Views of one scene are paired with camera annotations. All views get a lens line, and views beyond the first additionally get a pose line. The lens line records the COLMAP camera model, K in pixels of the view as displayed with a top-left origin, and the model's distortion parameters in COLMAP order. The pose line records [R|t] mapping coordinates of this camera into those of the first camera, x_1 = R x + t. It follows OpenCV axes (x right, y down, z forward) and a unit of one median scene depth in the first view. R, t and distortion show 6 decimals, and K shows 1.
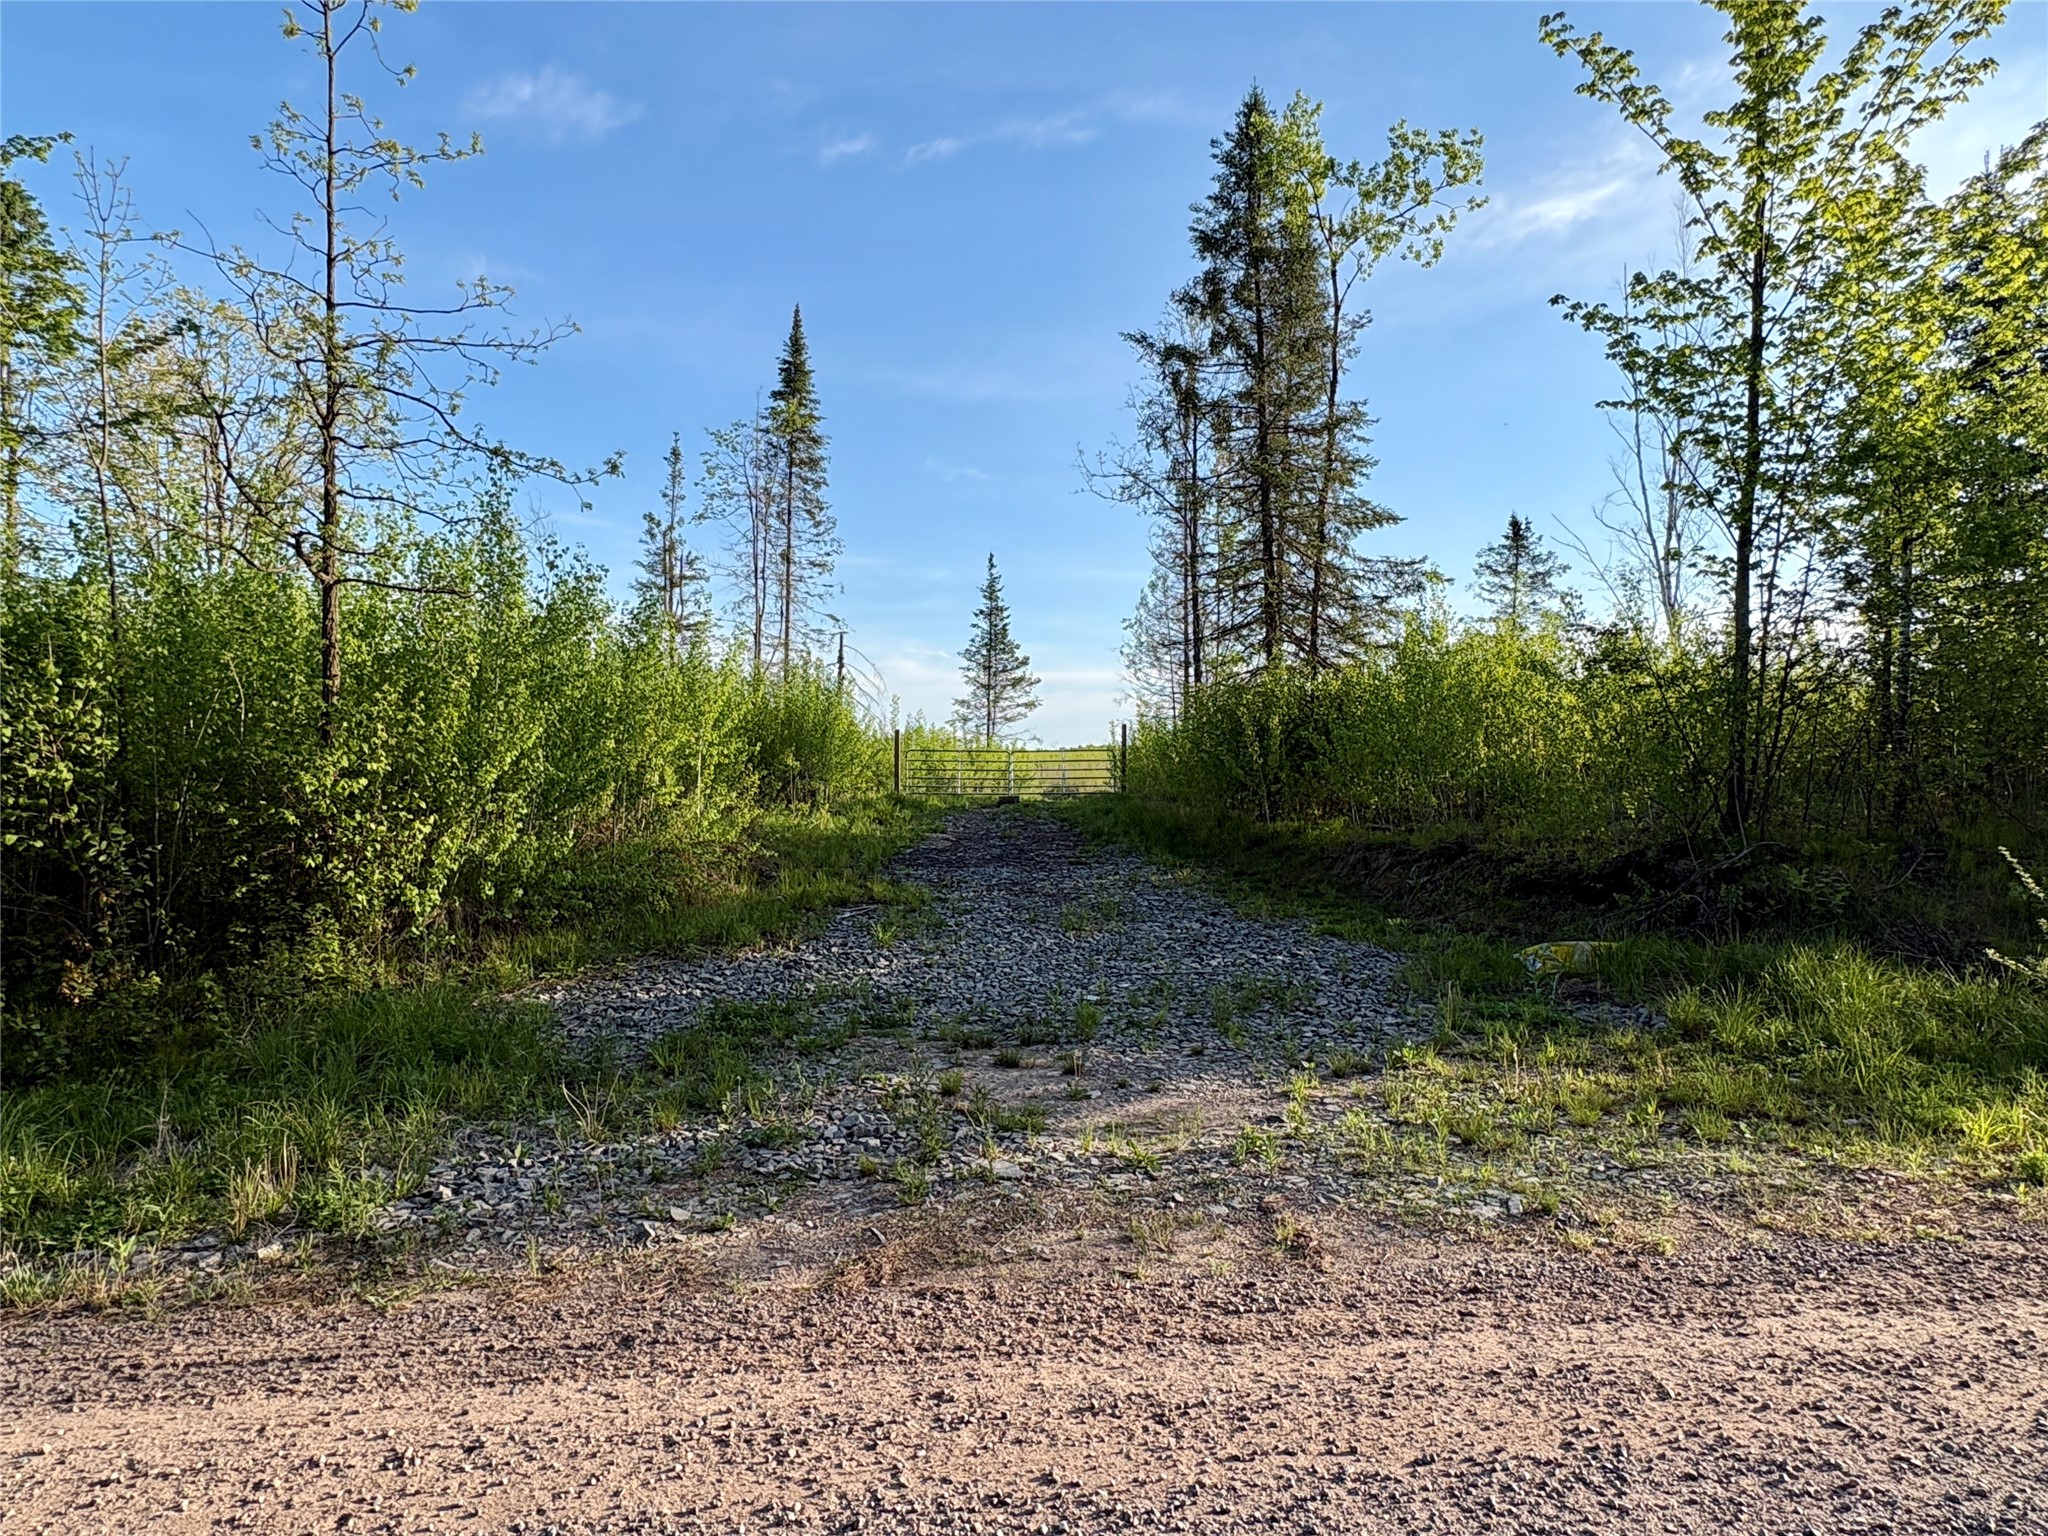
lens RADIAL K [[1234.9, 0, 1017.2], [0, 1234.9, 782.1], [0, 0, 1]] dist [0.033382, 0.002359]
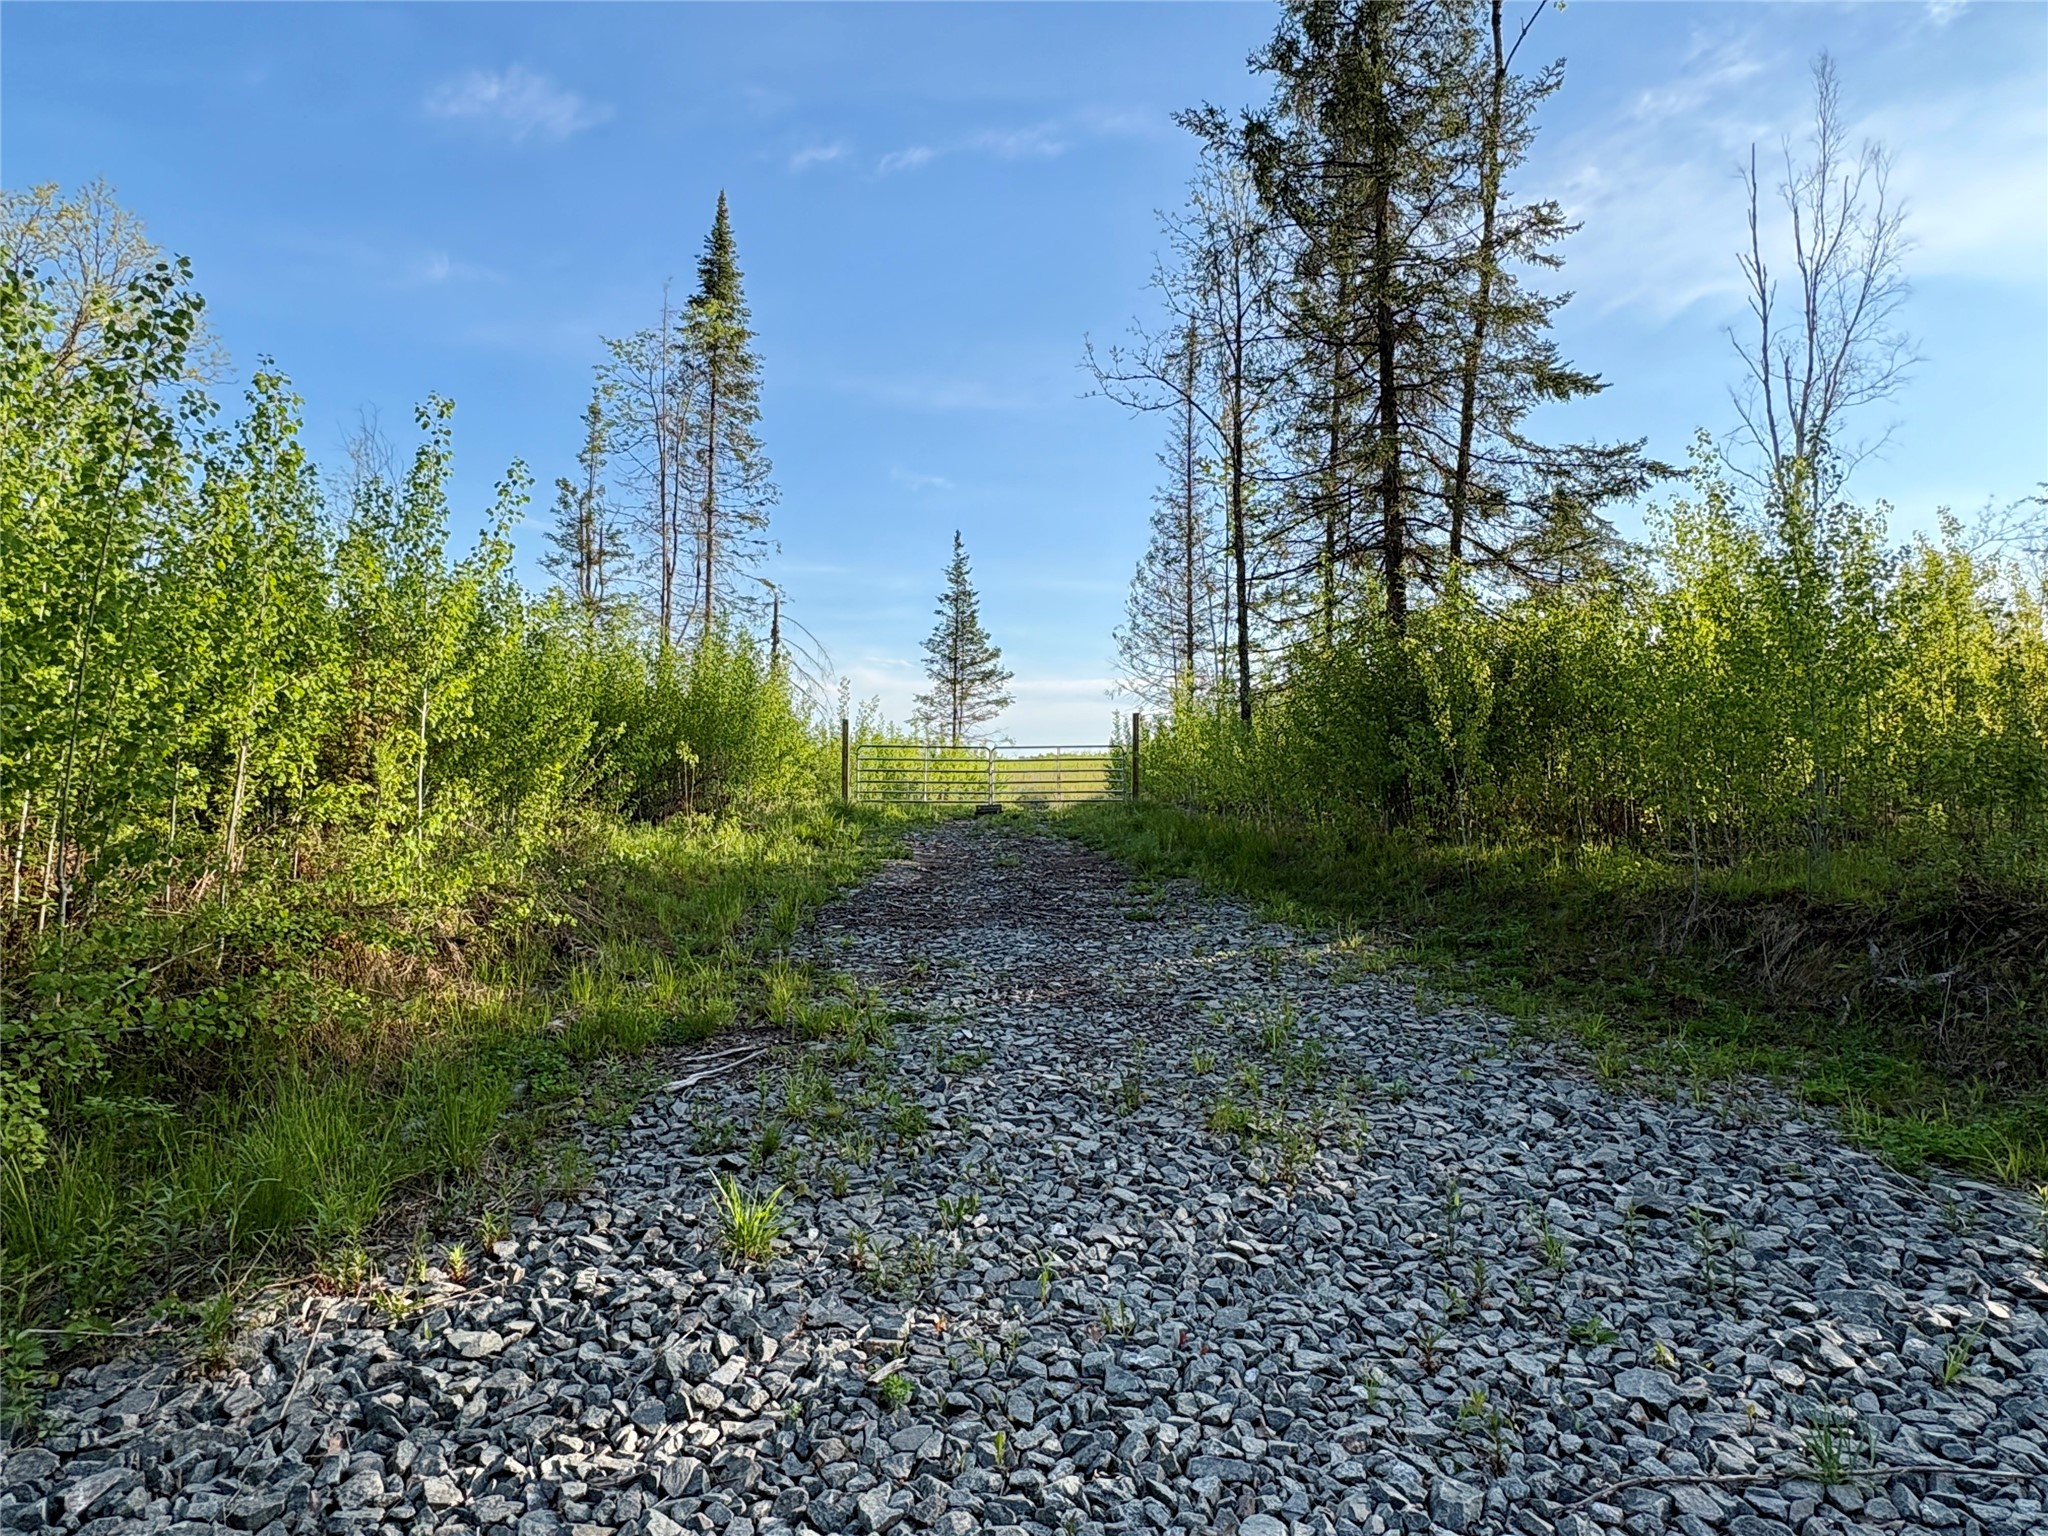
lens RADIAL K [[1234.9, 0, 1005.0], [0, 1234.9, 773.0], [0, 0, 1]] dist [0.033382, 0.002359]
pose [[0.999736, 0.011274, 0.020021, -0.005275], [-0.010972, 0.999826, -0.015118, 0.002052], [-0.020188, 0.014895, 0.999685, 0.157288]]
